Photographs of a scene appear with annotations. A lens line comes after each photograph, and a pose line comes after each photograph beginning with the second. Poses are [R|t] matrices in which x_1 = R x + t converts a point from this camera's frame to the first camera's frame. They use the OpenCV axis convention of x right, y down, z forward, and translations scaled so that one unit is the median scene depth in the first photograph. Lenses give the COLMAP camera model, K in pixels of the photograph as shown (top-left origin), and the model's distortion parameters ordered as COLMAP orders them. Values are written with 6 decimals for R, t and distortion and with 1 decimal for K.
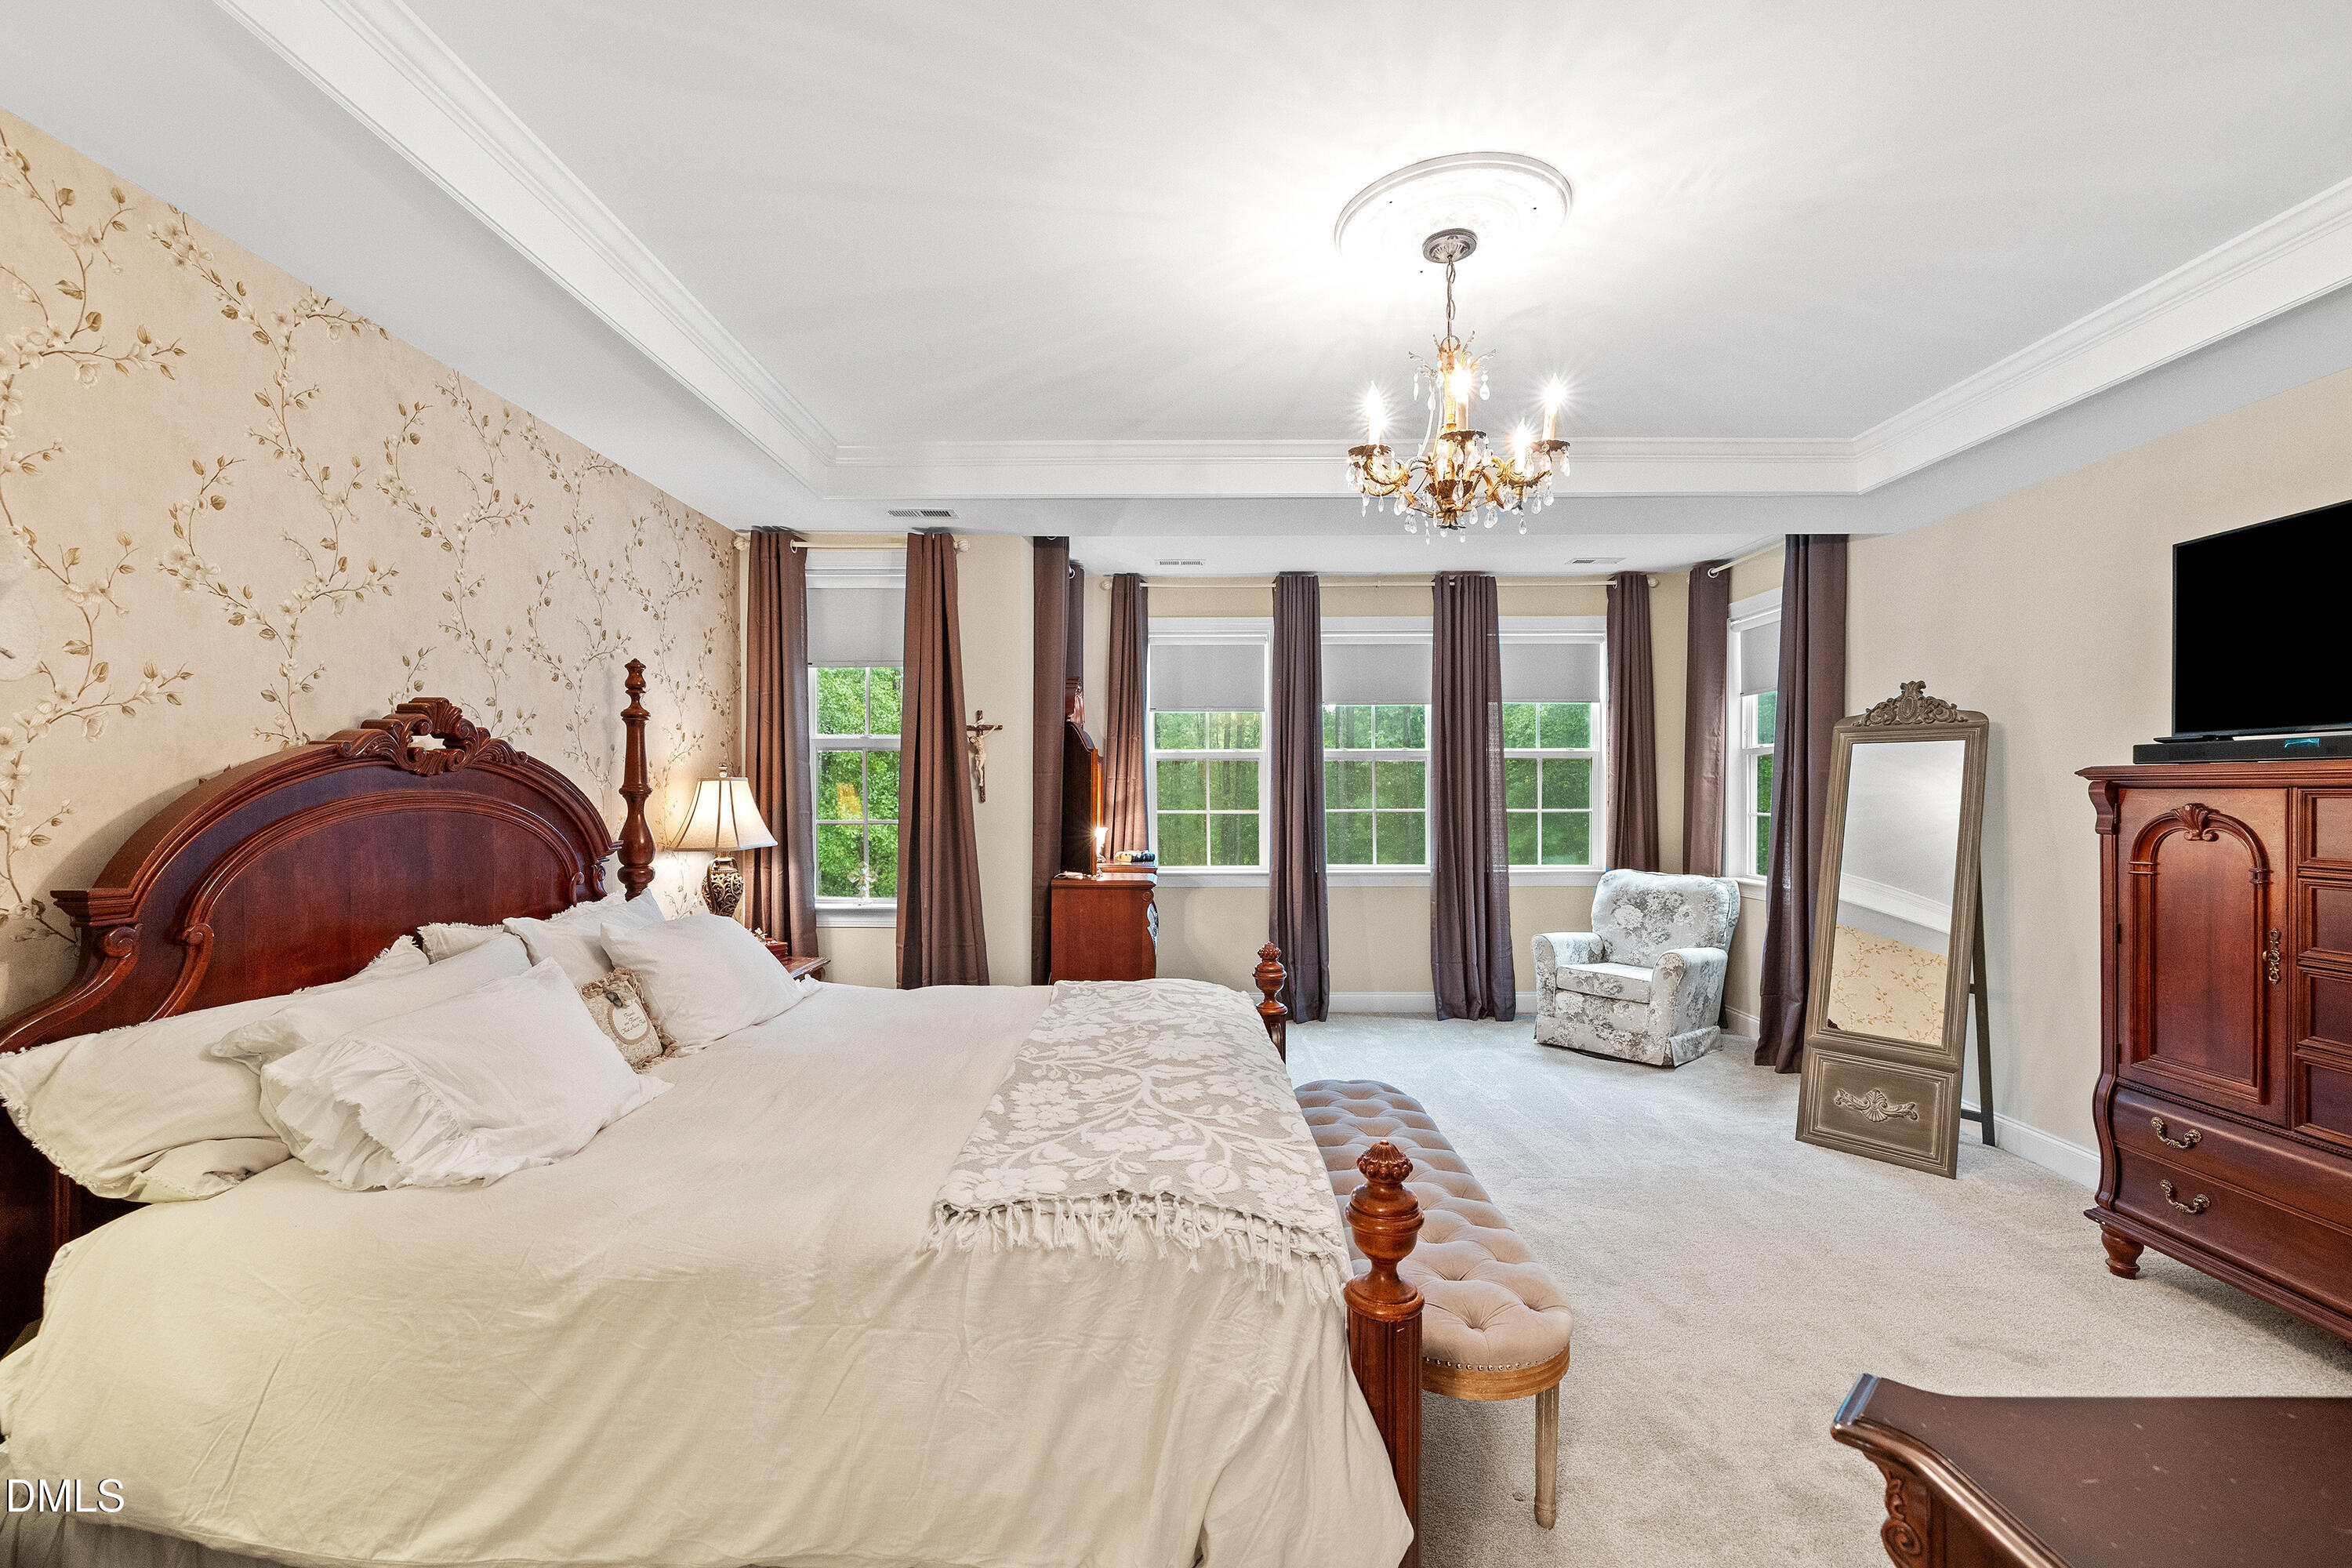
lens RADIAL K [[998.2, 0, 1169.5], [0, 998.2, 802.0], [0, 0, 1]] dist [0.000175, 0.000633]
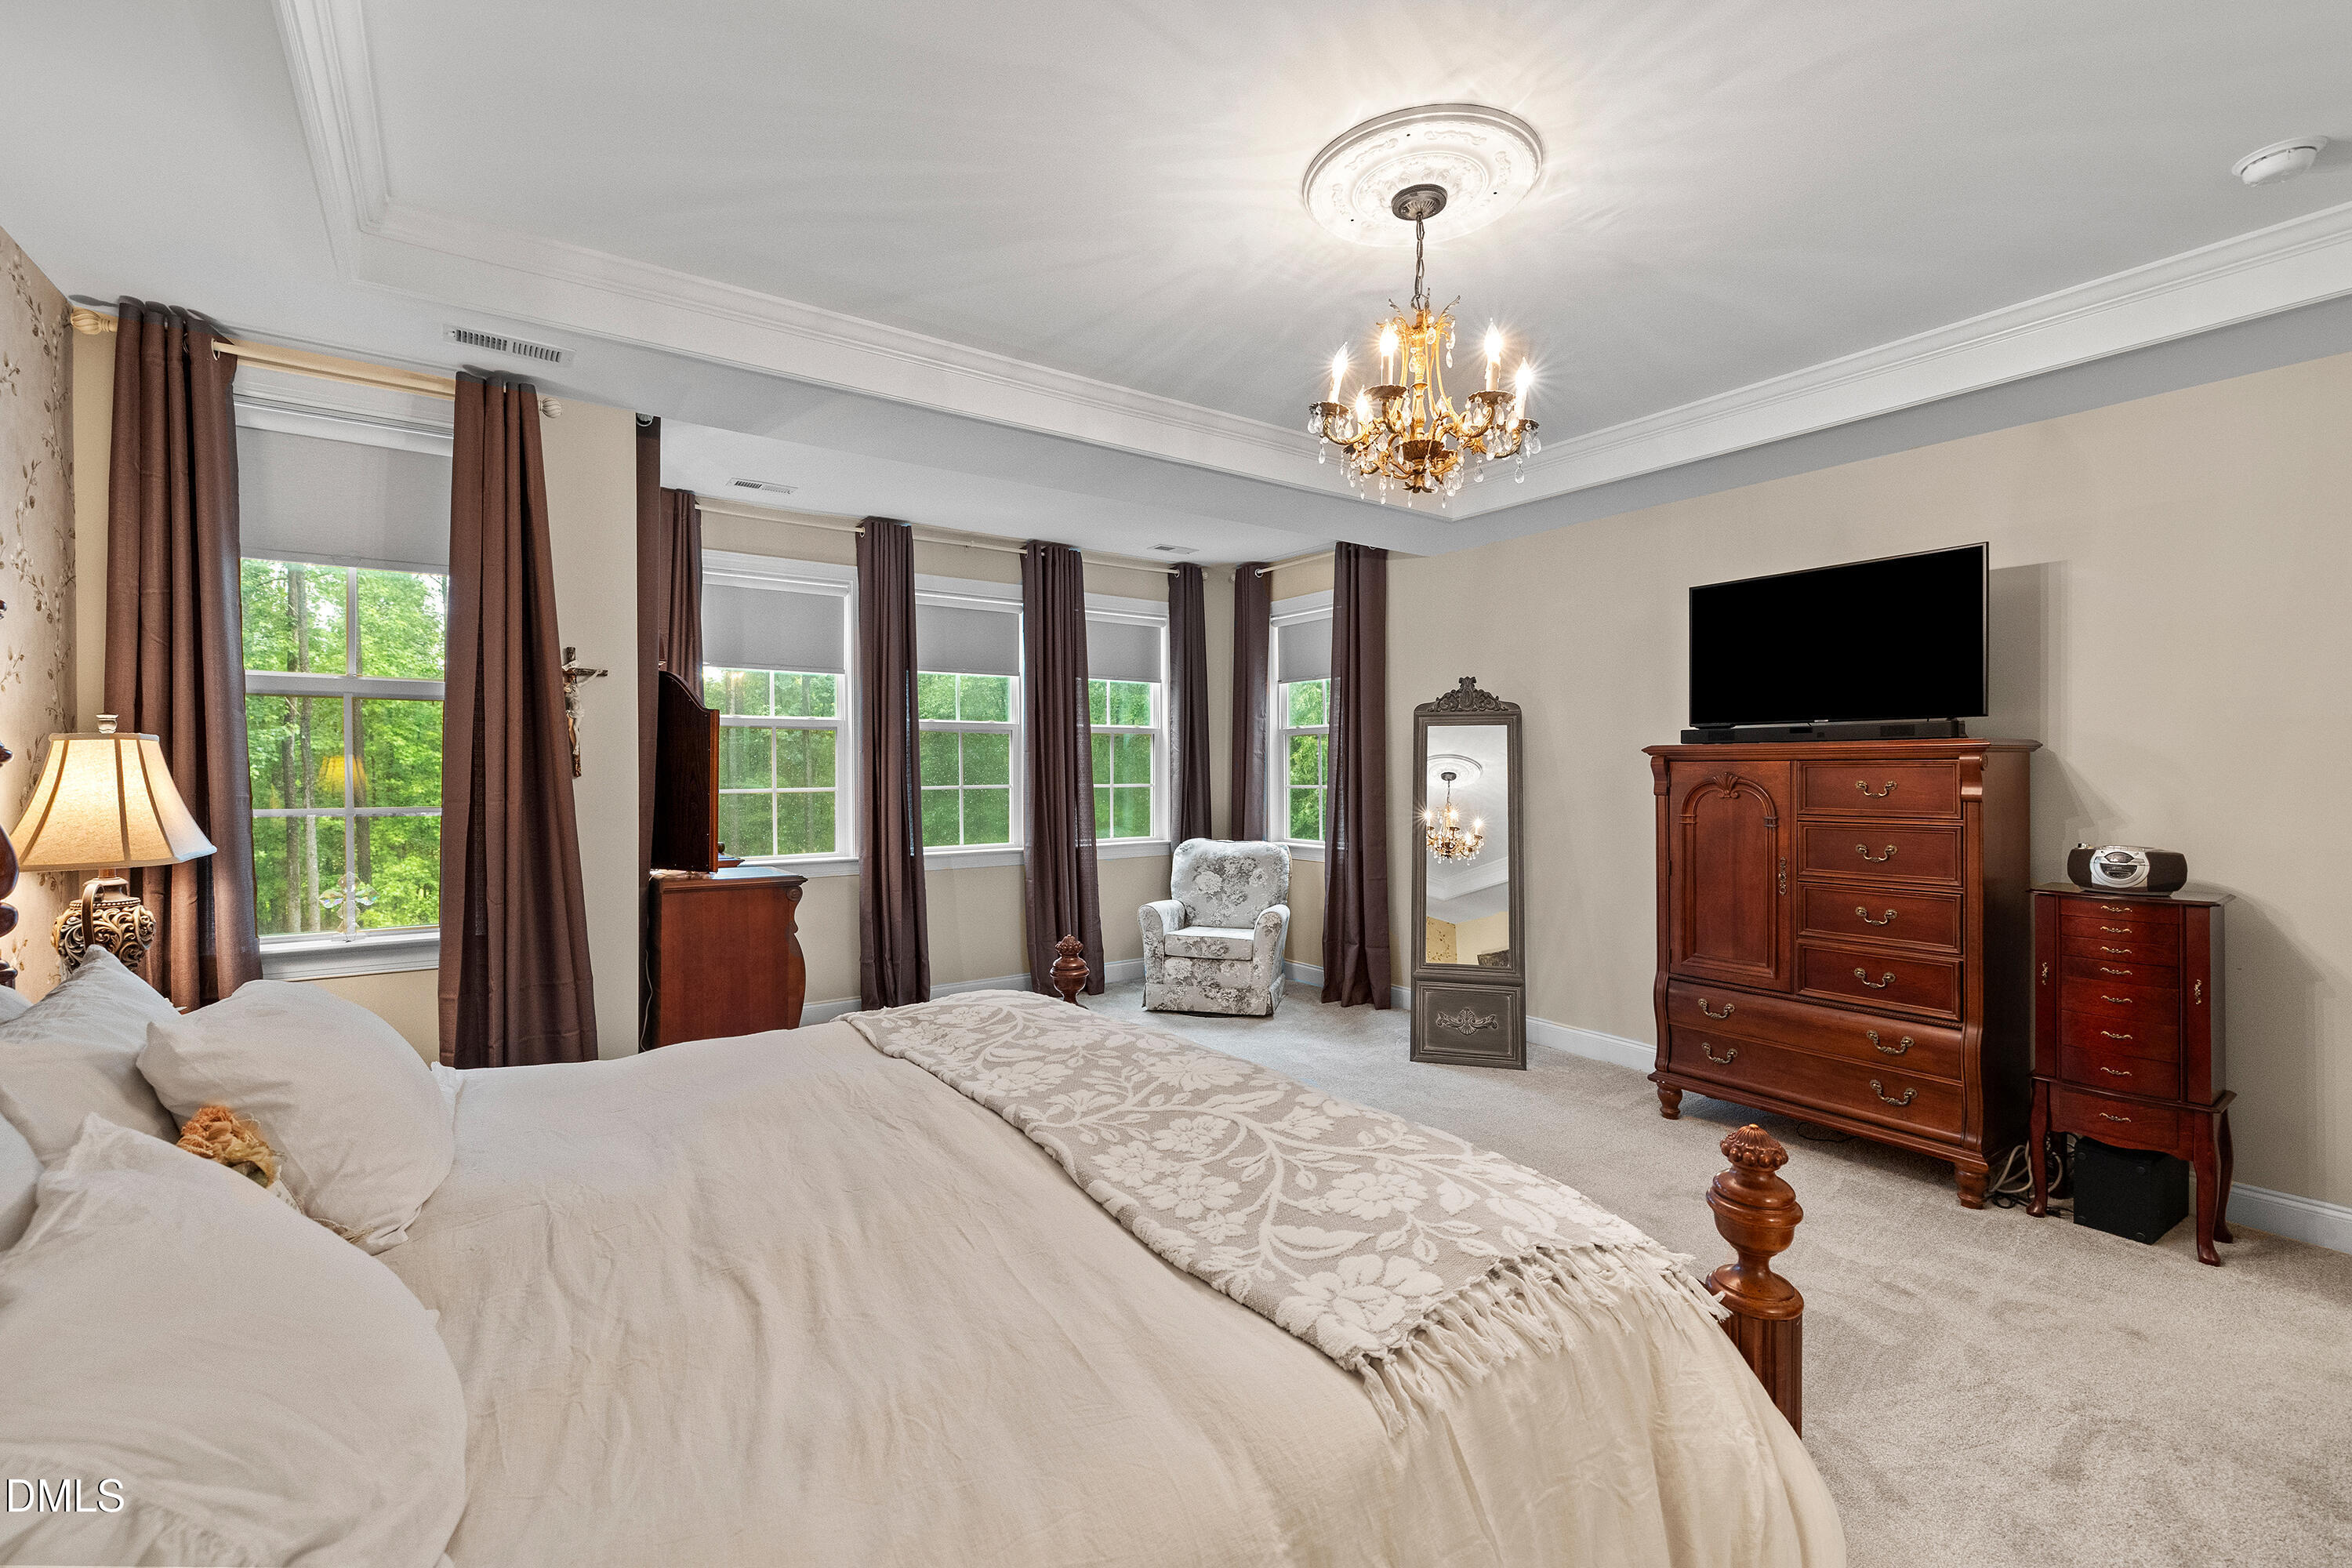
lens RADIAL K [[999.1, 0, 1170.9], [0, 999.1, 776.3], [0, 0, 1]] dist [-0.001630, 0.000360]
pose [[0.813128, -0.003711, 0.582073, -0.271977], [0.006150, 0.999979, -0.002216, 0.003418], [-0.582052, 0.005382, 0.813134, 0.194020]]
